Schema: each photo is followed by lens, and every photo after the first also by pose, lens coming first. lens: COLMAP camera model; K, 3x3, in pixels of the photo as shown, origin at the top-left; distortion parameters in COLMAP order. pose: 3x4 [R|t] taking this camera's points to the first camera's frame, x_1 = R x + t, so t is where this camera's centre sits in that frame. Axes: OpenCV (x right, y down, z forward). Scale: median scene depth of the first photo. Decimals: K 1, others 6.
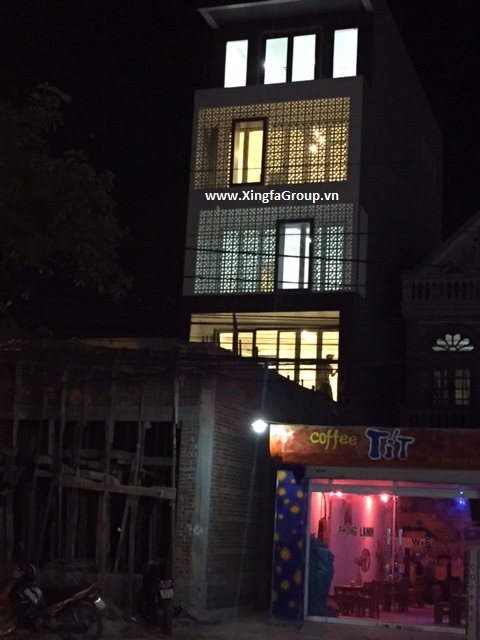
lens RADIAL K [[1074.1, 0, 238.7], [0, 1074.1, 319.3], [0, 0, 1]] dist [-0.021952, 0.000000]
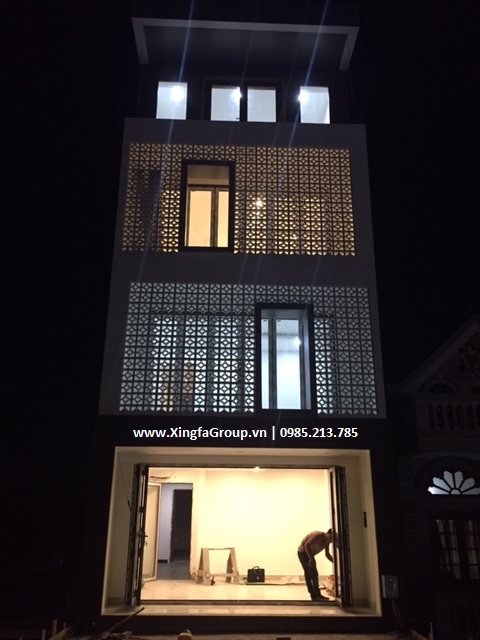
lens RADIAL K [[562.1, 0, 246.8], [0, 562.1, 318.9], [0, 0, 1]] dist [0.087274, -0.134656]
pose [[0.928347, 0.078683, 0.363292, -0.093337], [-0.018828, 0.986039, -0.165447, -0.023610], [-0.371237, 0.146752, 0.916868, 0.662389]]
